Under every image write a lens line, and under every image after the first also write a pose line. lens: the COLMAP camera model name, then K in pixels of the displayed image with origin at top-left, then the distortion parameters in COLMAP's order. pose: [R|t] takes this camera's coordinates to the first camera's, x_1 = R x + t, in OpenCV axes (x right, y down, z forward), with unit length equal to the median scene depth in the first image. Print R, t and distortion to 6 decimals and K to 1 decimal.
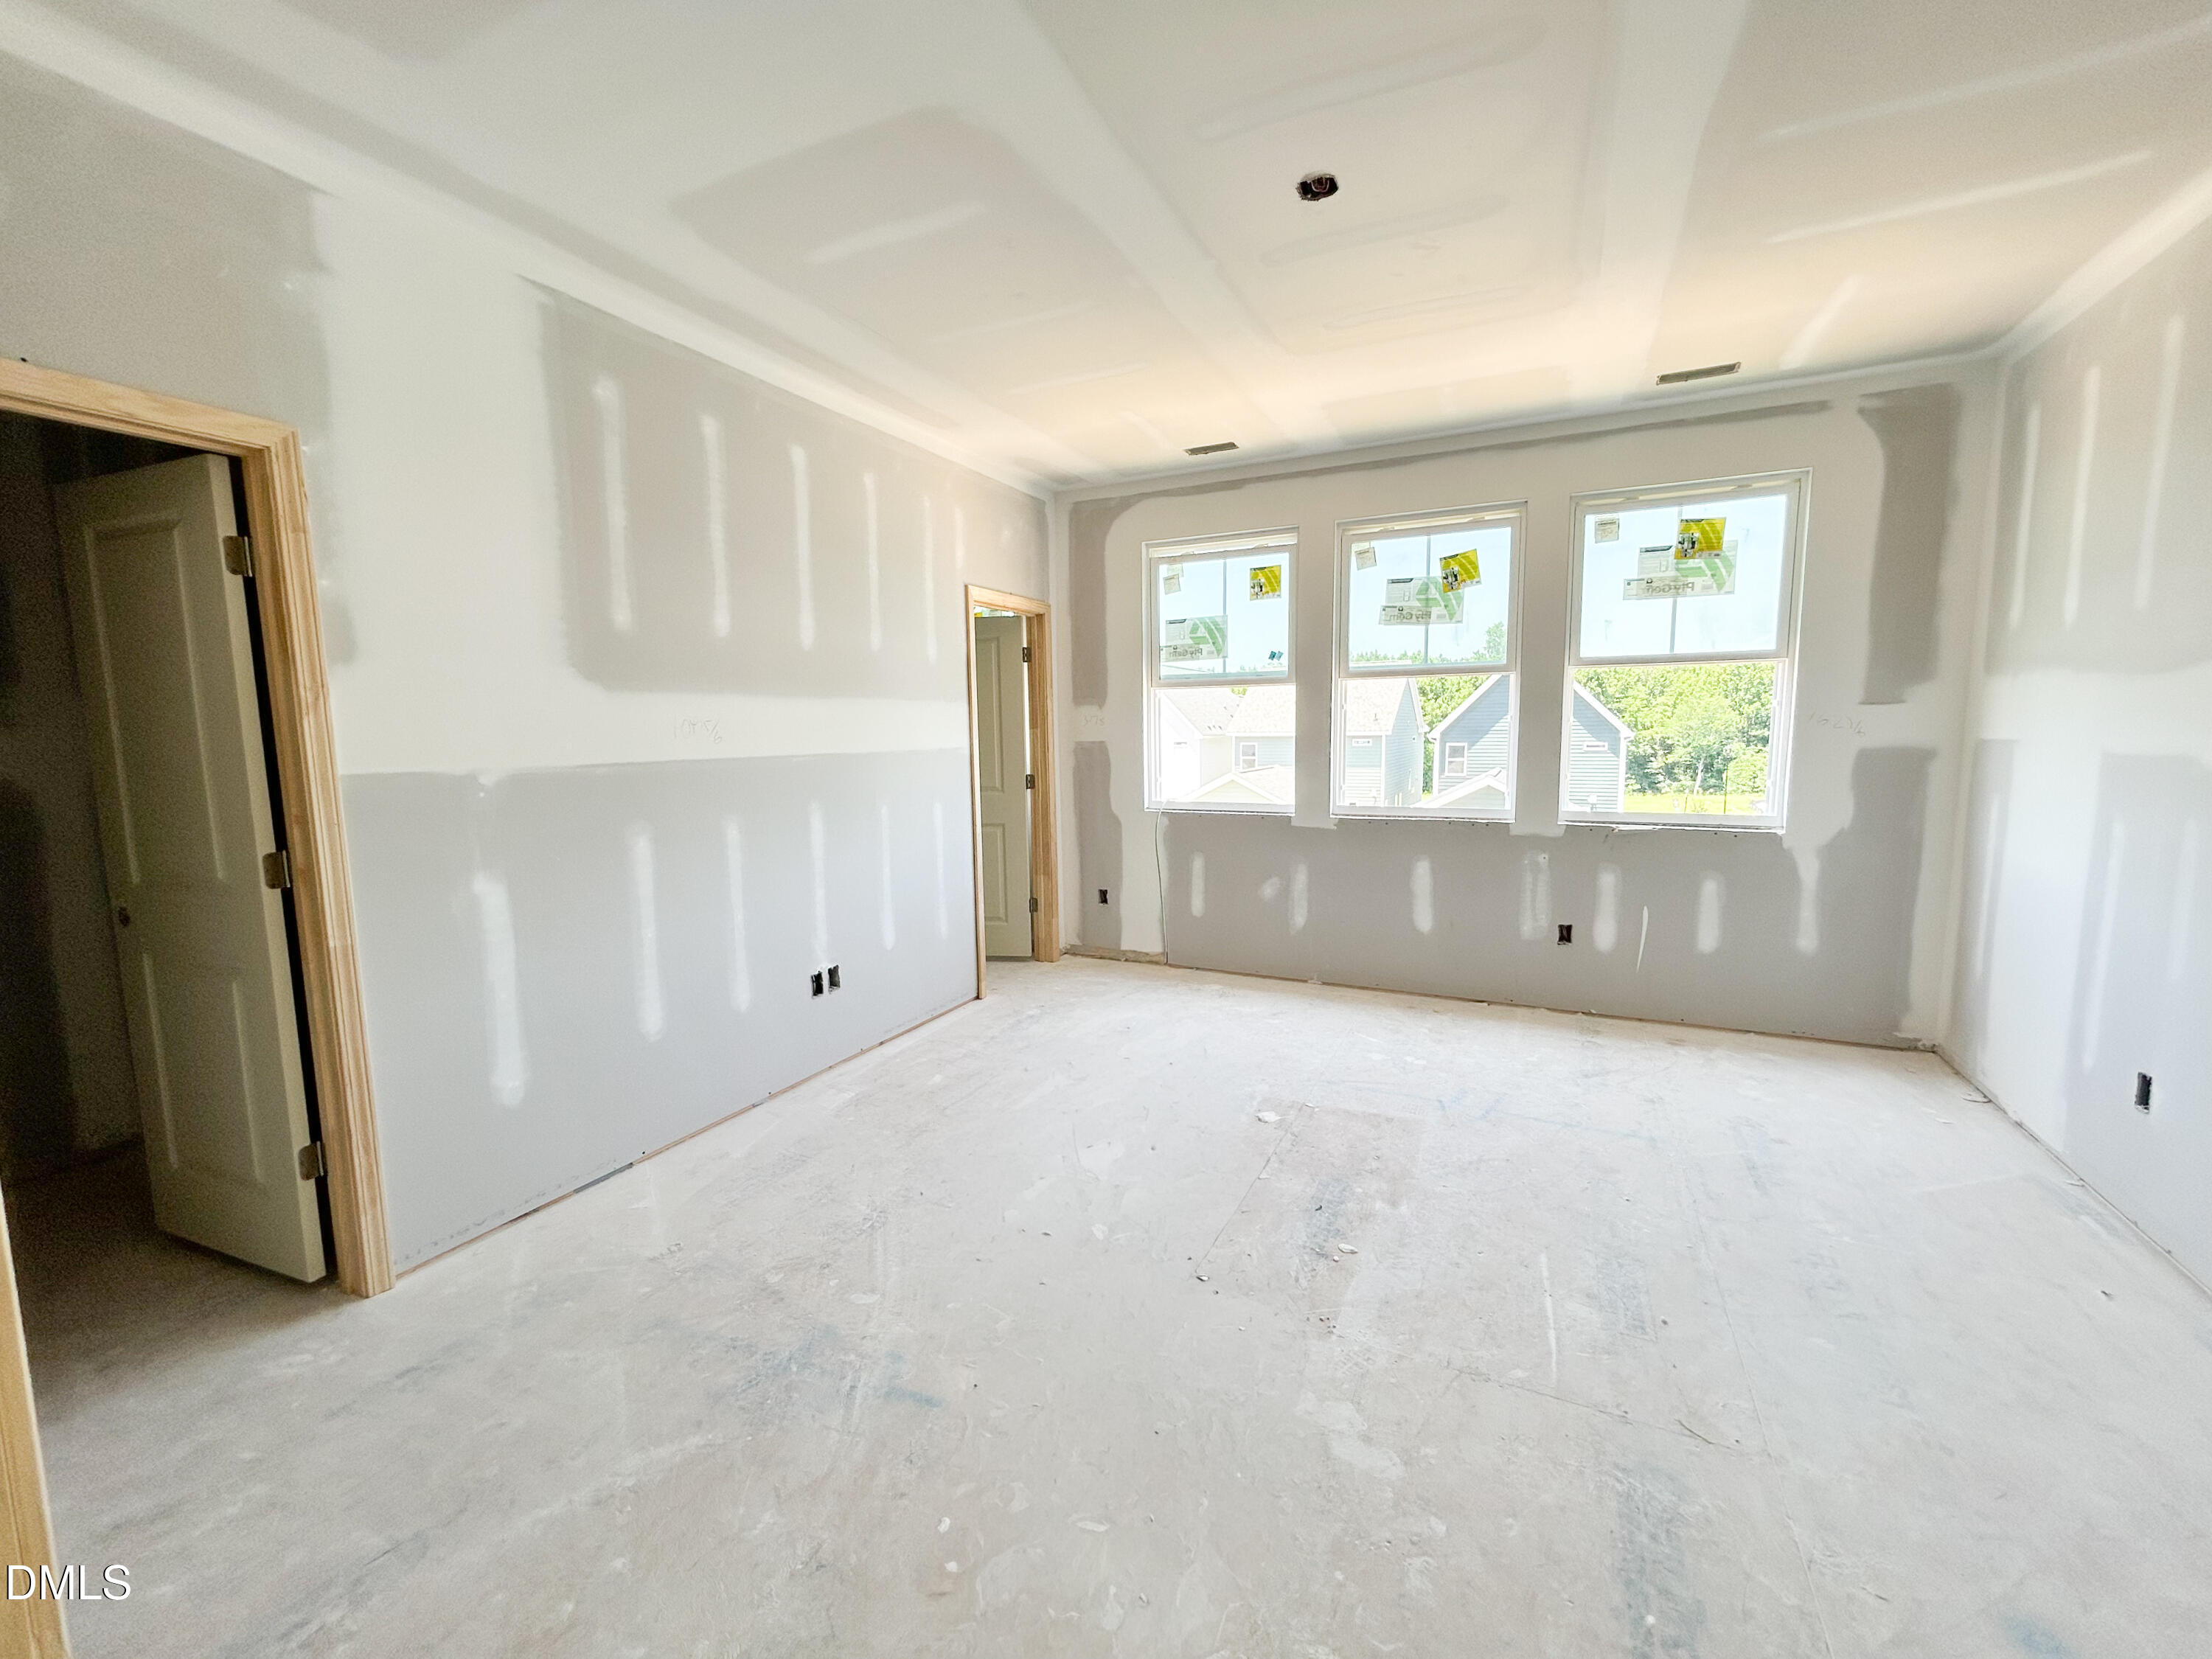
lens RADIAL K [[905.3, 0, 1106.0], [0, 905.3, 829.5], [0, 0, 1]] dist [-0.012207, 0.005368]
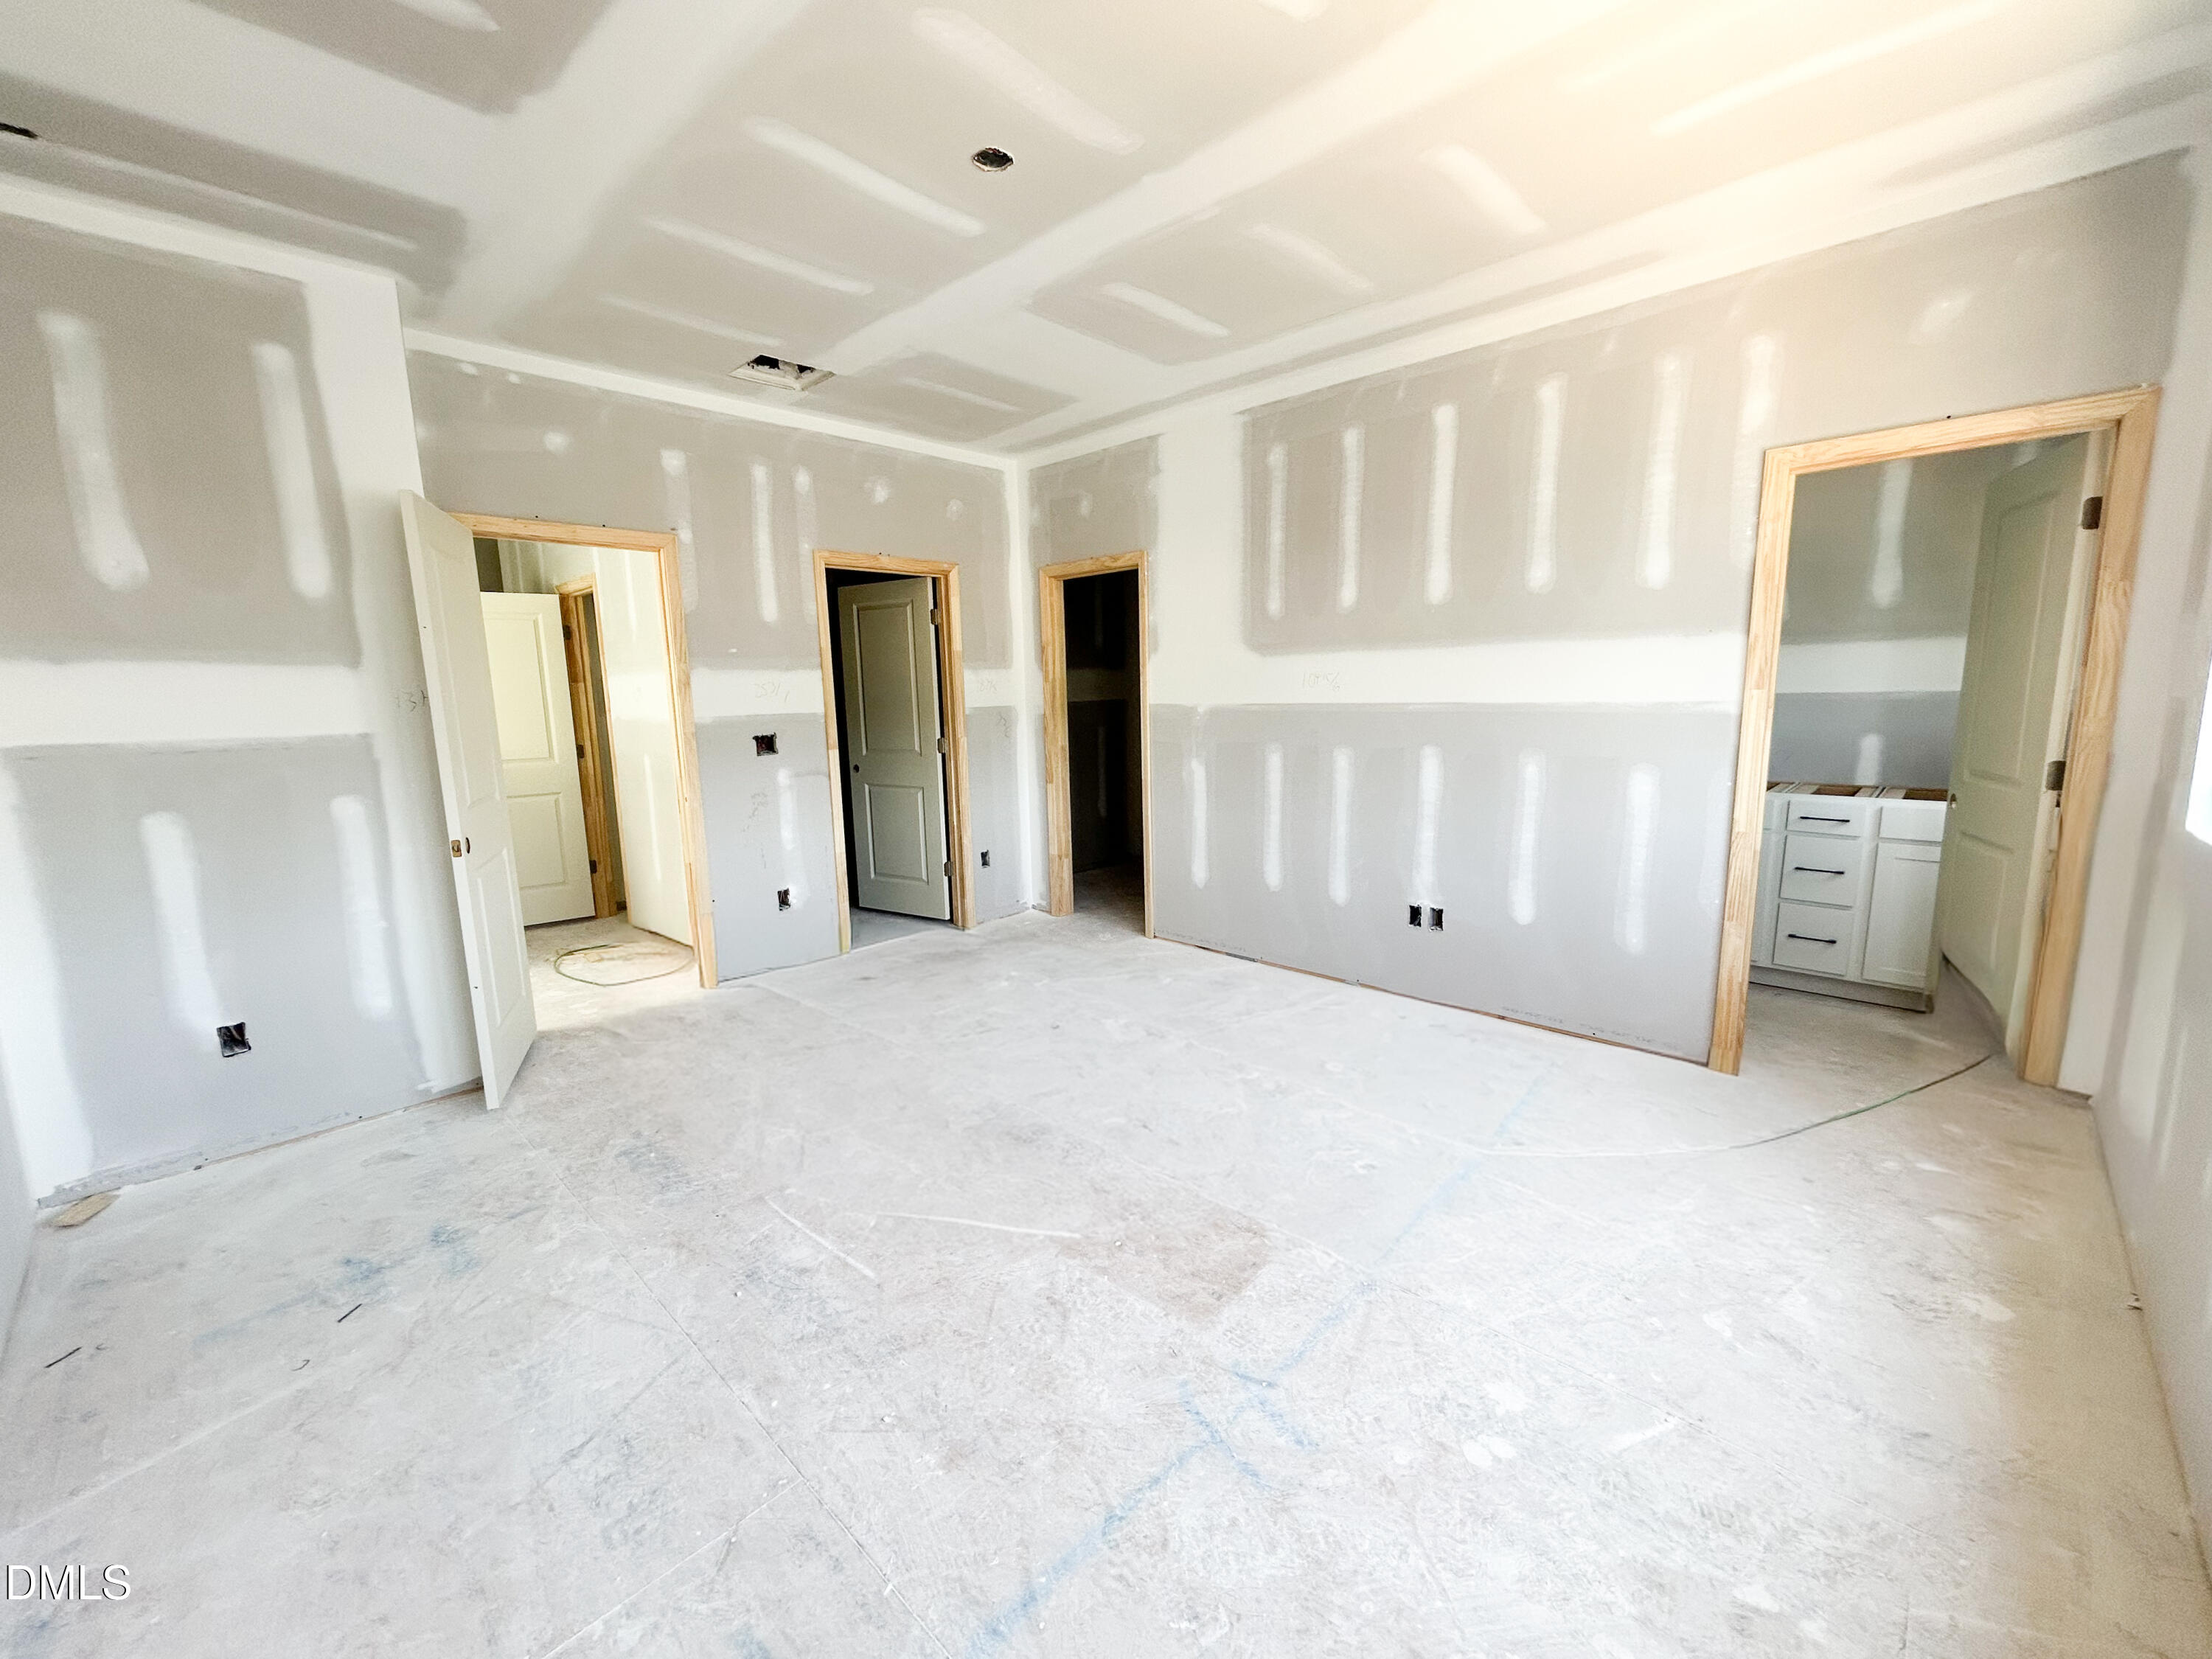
lens RADIAL K [[905.3, 0, 1106.0], [0, 905.3, 829.5], [0, 0, 1]] dist [-0.012207, 0.005368]
pose [[-0.313785, 0.168851, -0.934360, 0.914548], [-0.078659, 0.976055, 0.202802, -0.139214], [0.946230, 0.137133, -0.292990, 1.094645]]
